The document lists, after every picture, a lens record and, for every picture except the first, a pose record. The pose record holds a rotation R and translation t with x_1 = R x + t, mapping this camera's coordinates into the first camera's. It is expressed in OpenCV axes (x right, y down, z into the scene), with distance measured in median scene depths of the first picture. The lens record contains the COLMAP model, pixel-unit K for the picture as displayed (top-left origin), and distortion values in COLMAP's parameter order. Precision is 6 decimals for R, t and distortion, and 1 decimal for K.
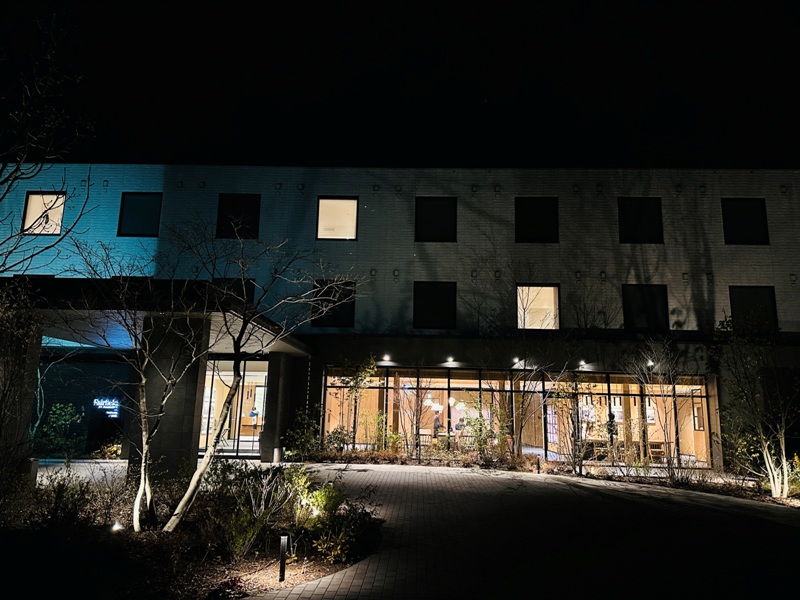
lens RADIAL K [[556.1, 0, 397.7], [0, 556.1, 300.0], [0, 0, 1]] dist [0.112736, -0.162521]
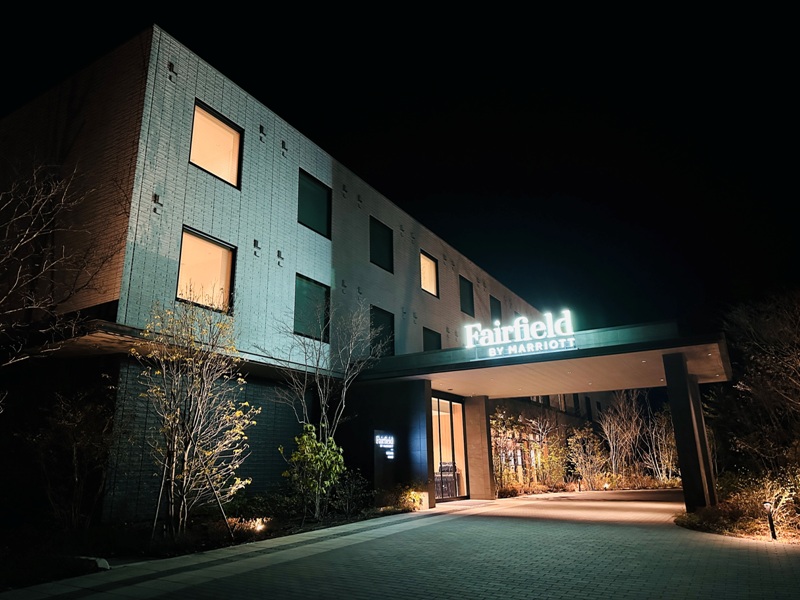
lens RADIAL K [[556.1, 0, 397.7], [0, 556.1, 300.0], [0, 0, 1]] dist [0.112736, -0.162521]
pose [[0.458403, 0.226526, 0.859391, -1.071528], [-0.136503, 0.973444, -0.183778, 0.112365], [-0.878199, -0.033065, 0.477151, 0.523377]]
